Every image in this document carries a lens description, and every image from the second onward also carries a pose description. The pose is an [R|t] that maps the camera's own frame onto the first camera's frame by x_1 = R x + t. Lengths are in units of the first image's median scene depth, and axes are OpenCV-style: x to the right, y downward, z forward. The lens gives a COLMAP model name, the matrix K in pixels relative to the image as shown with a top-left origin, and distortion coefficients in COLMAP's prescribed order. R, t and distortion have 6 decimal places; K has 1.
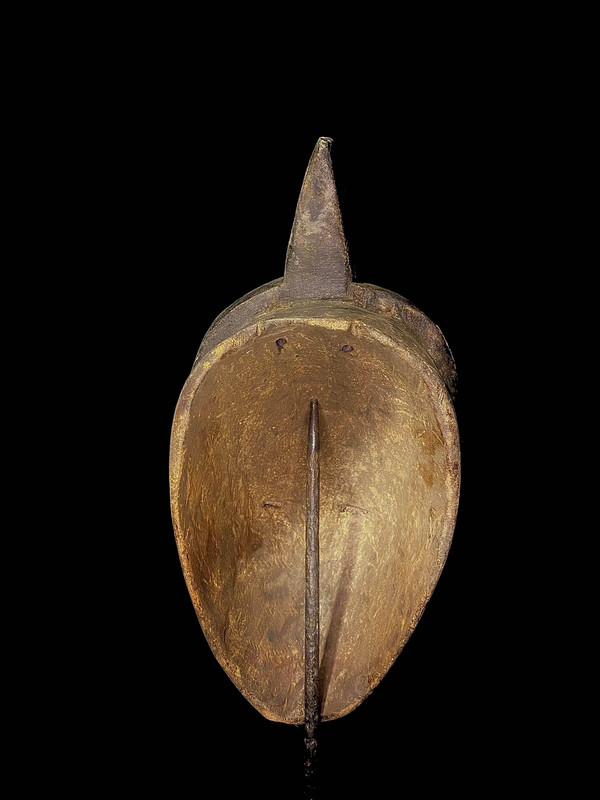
lens RADIAL K [[613.2, 0, 303.6], [0, 613.2, 398.5], [0, 0, 1]] dist [-0.003166, -0.018972]
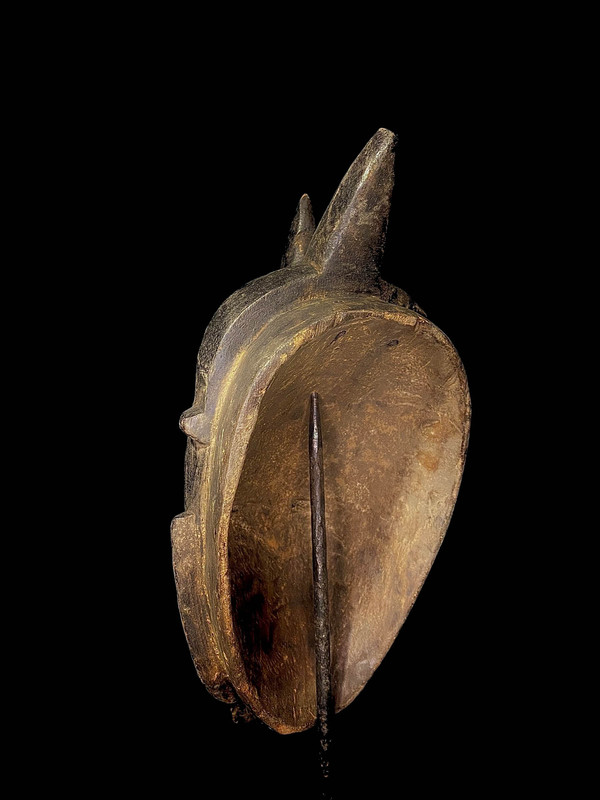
lens RADIAL K [[613.2, 0, 301.5], [0, 613.2, 402.1], [0, 0, 1]] dist [-0.003166, -0.018972]
pose [[0.815711, -0.024421, 0.577944, -0.572408], [0.007947, 0.999487, 0.031017, -0.015145], [-0.578405, -0.020708, 0.815487, 0.230228]]
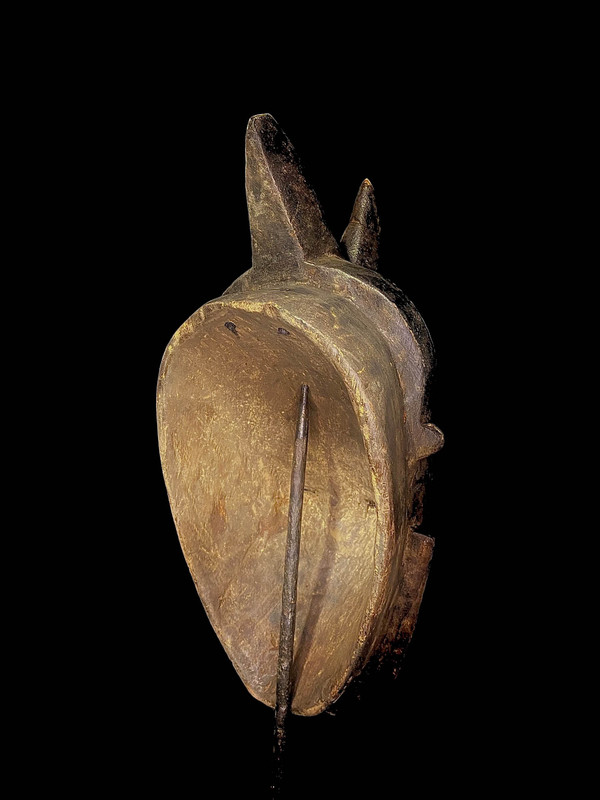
lens RADIAL K [[613.2, 0, 302.5], [0, 613.2, 397.5], [0, 0, 1]] dist [-0.003166, -0.018972]
pose [[0.840729, 0.043280, -0.539724, 0.551997], [-0.033255, 0.999046, 0.028312, -0.005584], [0.540434, -0.005854, 0.841366, 0.188181]]
